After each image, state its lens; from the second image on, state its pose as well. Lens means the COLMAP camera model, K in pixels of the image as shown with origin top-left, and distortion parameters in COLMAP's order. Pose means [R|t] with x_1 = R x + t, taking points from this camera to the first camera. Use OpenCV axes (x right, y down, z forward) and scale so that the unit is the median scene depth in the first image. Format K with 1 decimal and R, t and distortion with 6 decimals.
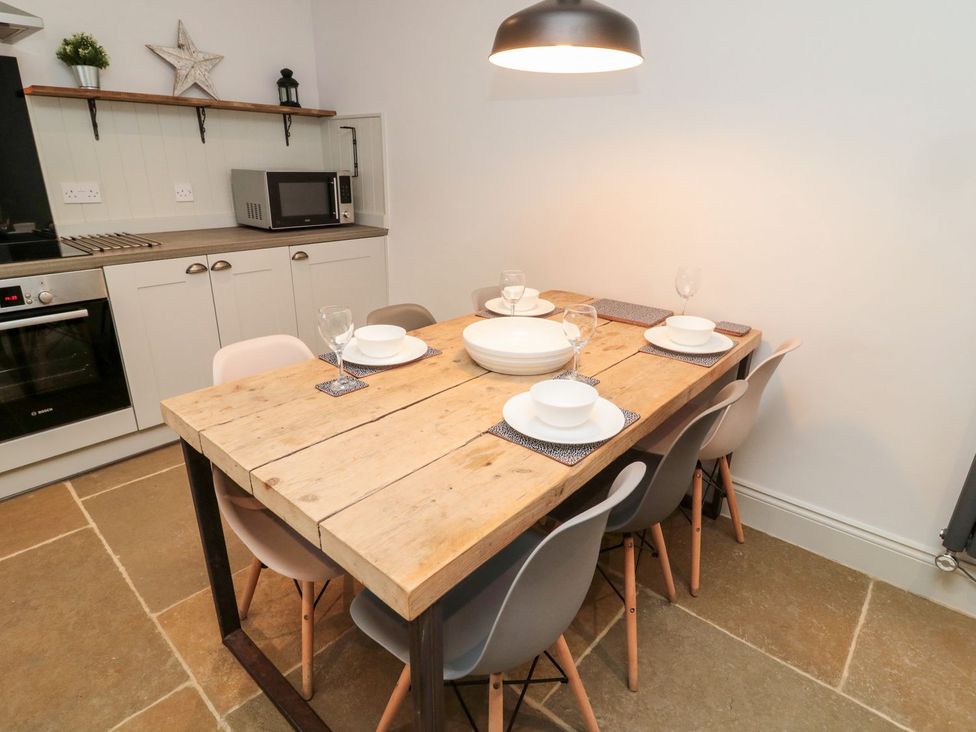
lens RADIAL K [[532.5, 0, 479.2], [0, 532.5, 360.6], [0, 0, 1]] dist [-0.008898, -0.008688]
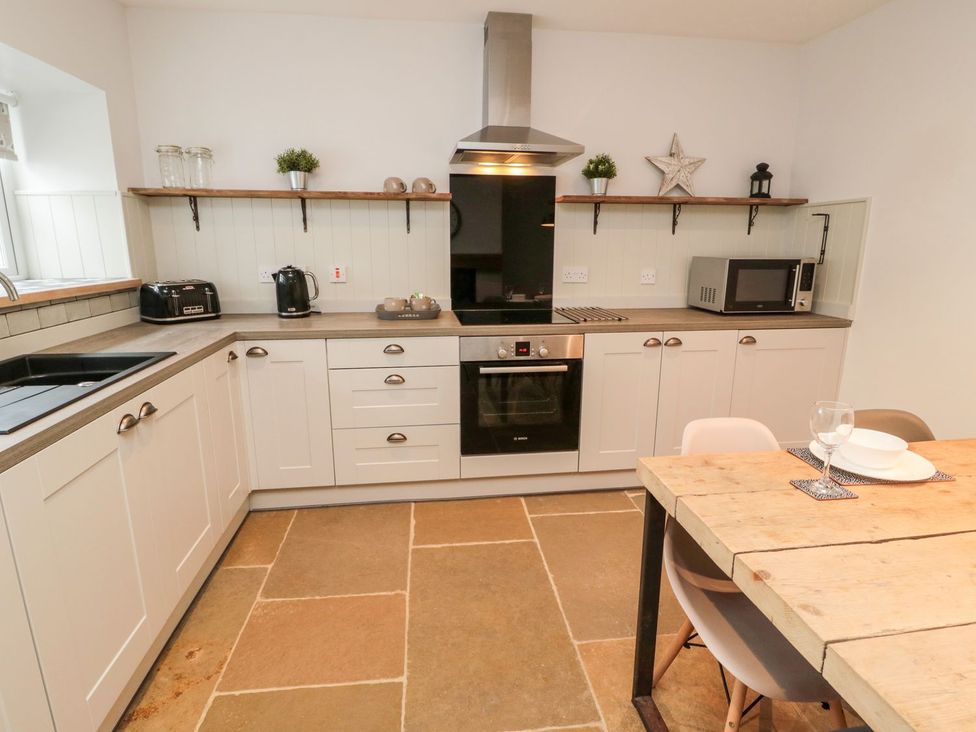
lens RADIAL K [[516.7, 0, 492.9], [0, 516.7, 362.7], [0, 0, 1]] dist [-0.003162, -0.008377]
pose [[0.755124, 0.126443, -0.643273, -0.099055], [-0.214844, 0.974767, -0.060599, 0.007753], [0.619378, 0.183963, 0.763235, -0.040915]]
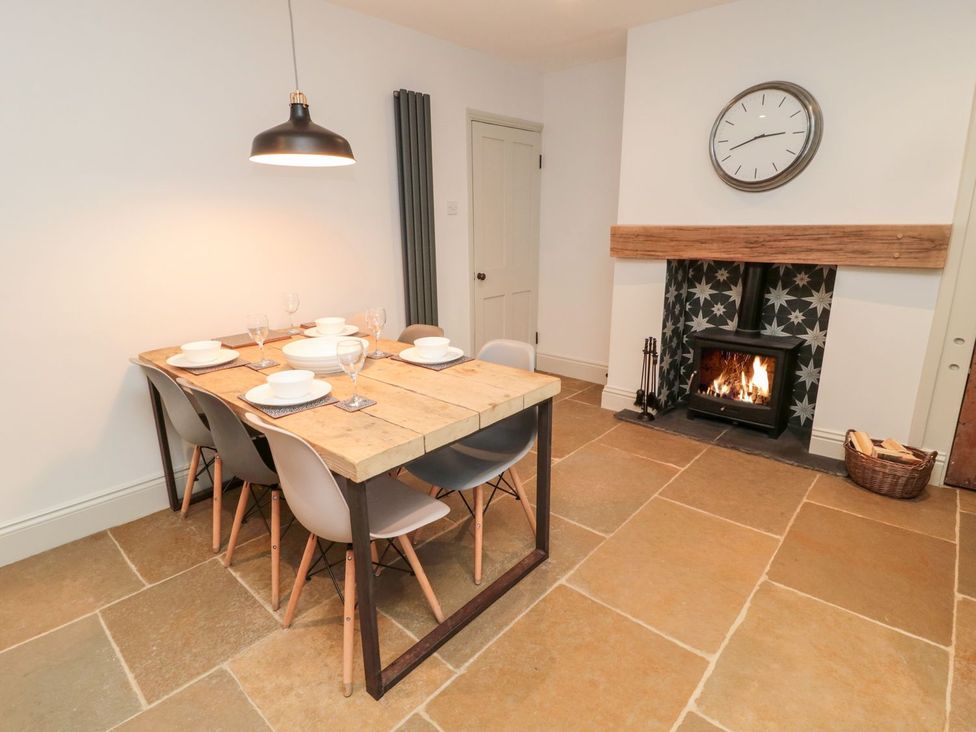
lens RADIAL K [[532.5, 0, 495.5], [0, 532.5, 358.2], [0, 0, 1]] dist [-0.008898, -0.008688]
pose [[-0.011651, -0.283084, 0.959024, -0.975881], [0.350943, 0.896922, 0.269016, -0.182577], [-0.936324, 0.339697, 0.088896, 0.374694]]
